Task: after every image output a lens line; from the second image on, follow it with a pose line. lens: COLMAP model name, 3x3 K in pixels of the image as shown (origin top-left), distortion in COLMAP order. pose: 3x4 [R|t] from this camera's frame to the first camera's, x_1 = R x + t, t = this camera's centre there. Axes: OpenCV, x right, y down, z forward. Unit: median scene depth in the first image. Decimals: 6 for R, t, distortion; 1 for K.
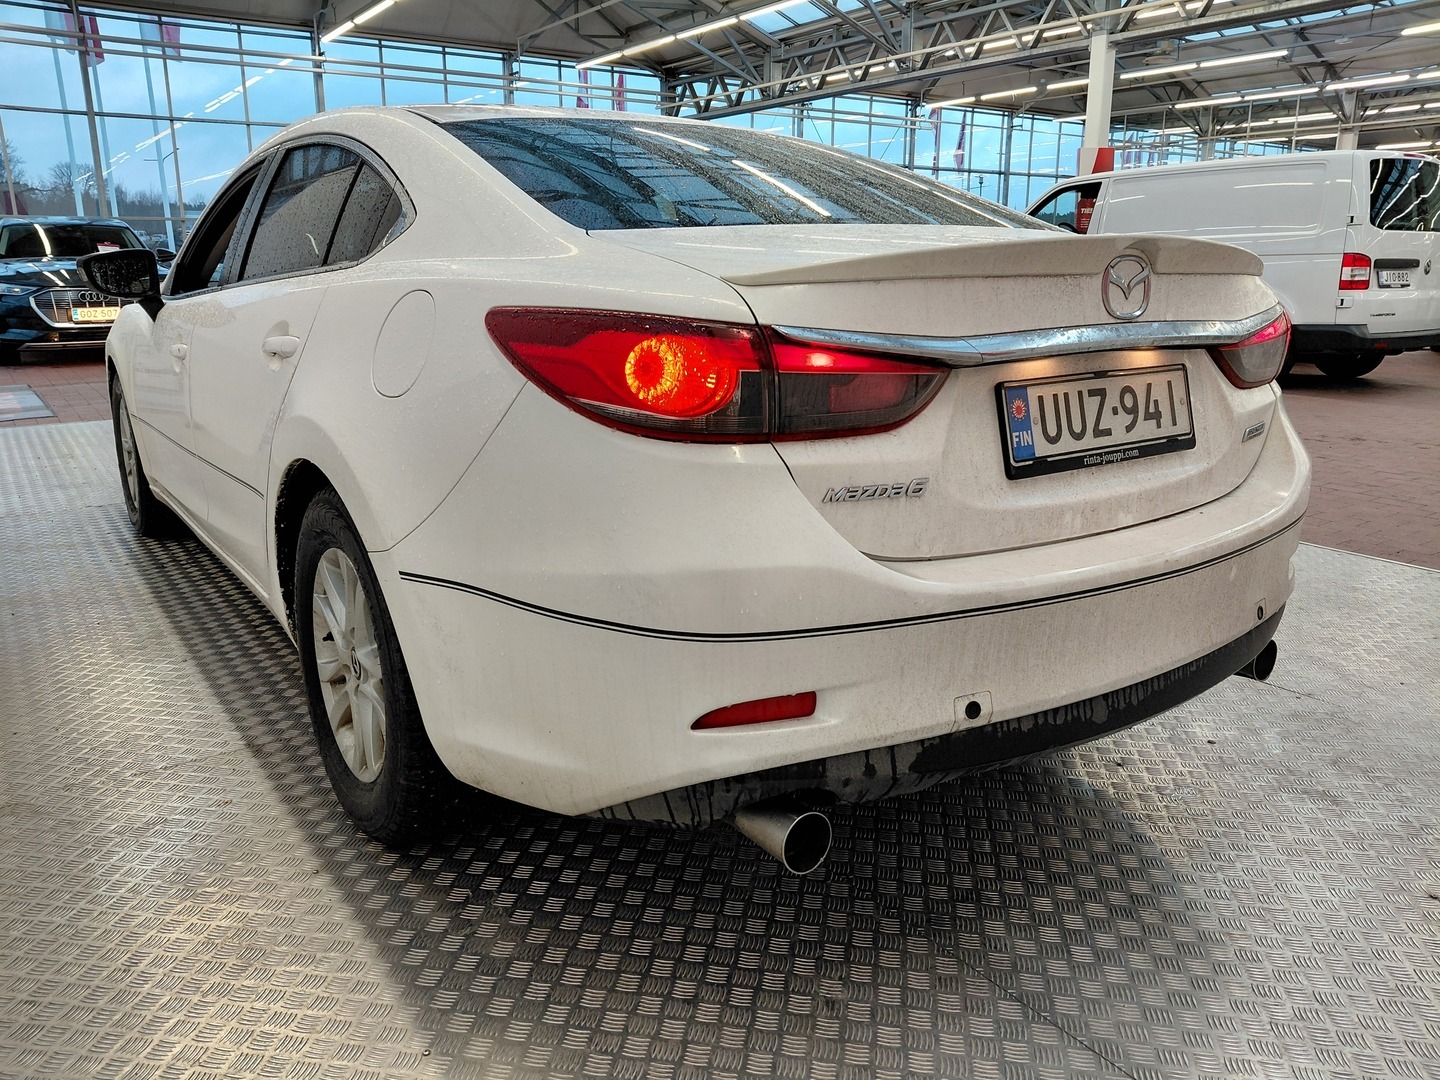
lens RADIAL K [[1080.4, 0, 715.1], [0, 1080.4, 543.8], [0, 0, 1]] dist [0.039000, -0.047206]
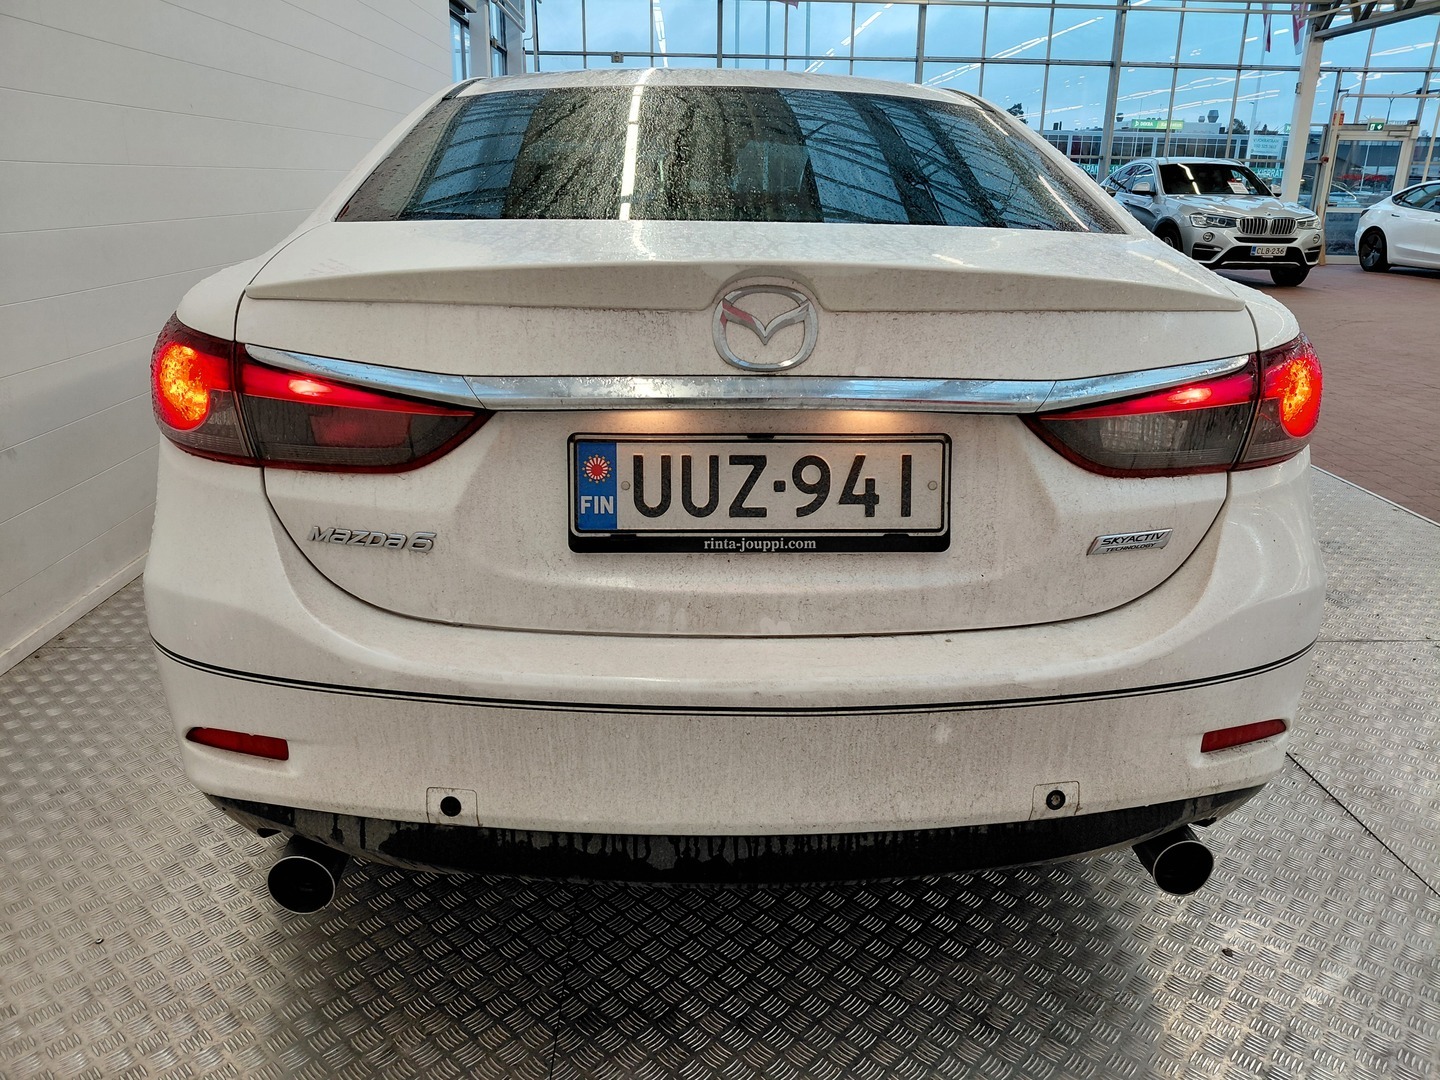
lens RADIAL K [[1080.4, 0, 743.7], [0, 1080.4, 536.4], [0, 0, 1]] dist [0.039000, -0.047206]
pose [[0.846933, 0.182264, -0.499484, 0.770255], [-0.153036, 0.983220, 0.099290, -0.167356], [0.509200, -0.007653, 0.860614, 0.348228]]
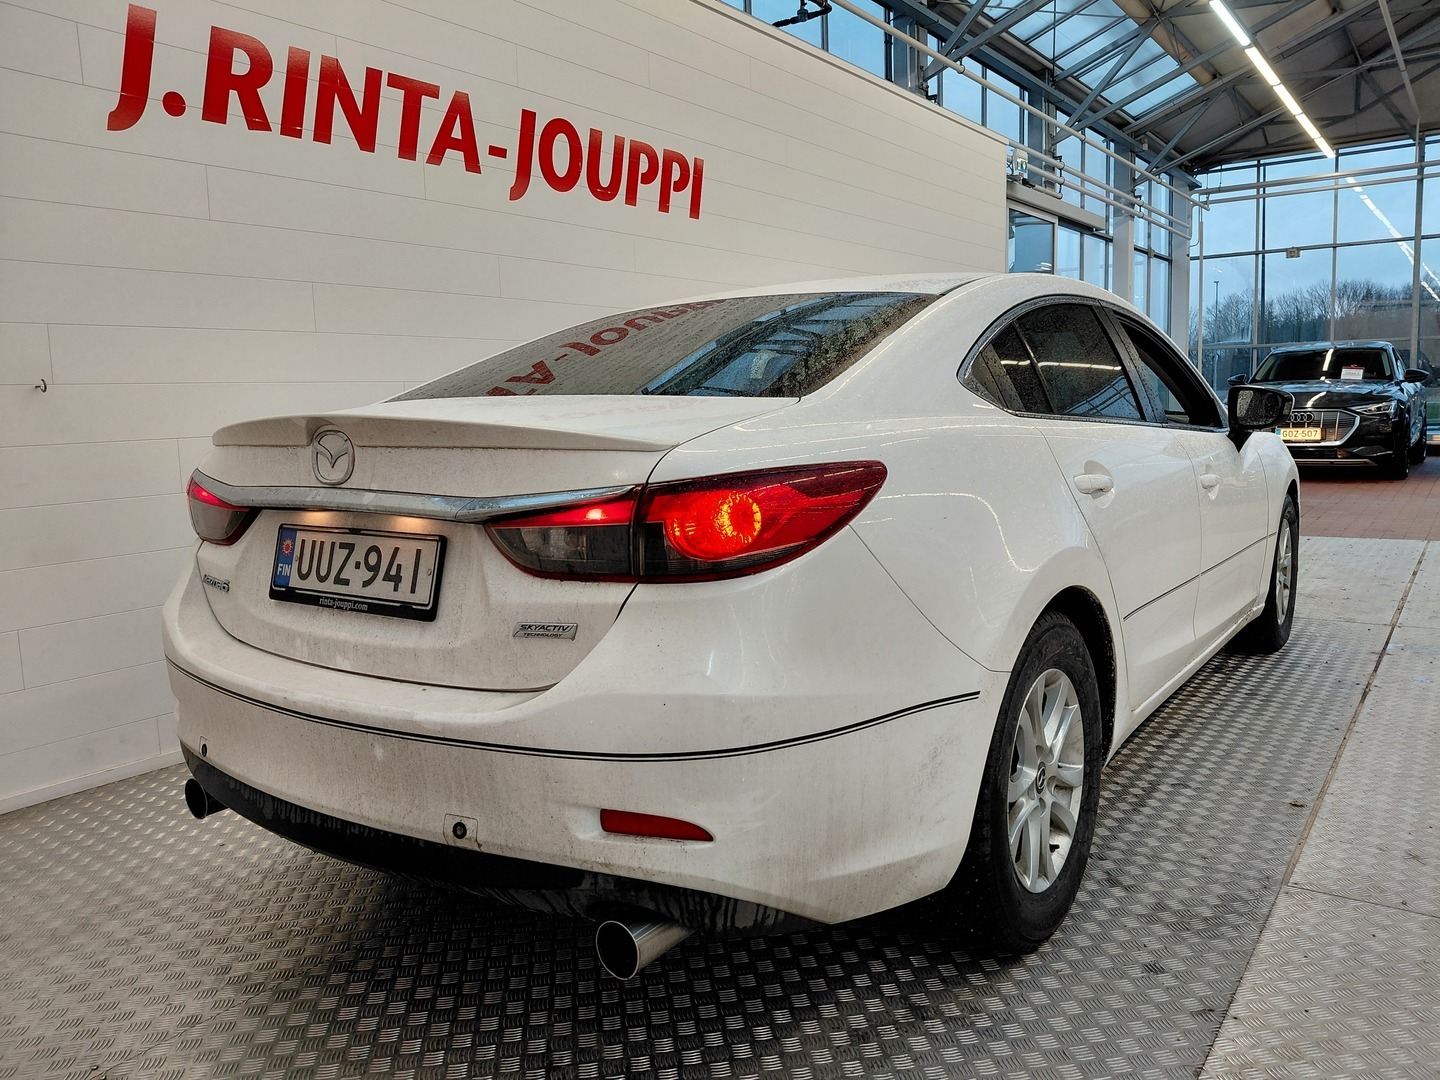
lens RADIAL K [[1080.4, 0, 724.3], [0, 1080.4, 531.9], [0, 0, 1]] dist [0.039000, -0.047206]
pose [[0.339296, 0.111638, -0.934032, 1.603418], [-0.210746, 0.976715, 0.040184, -0.293226], [0.916768, 0.183209, 0.354923, 0.990933]]
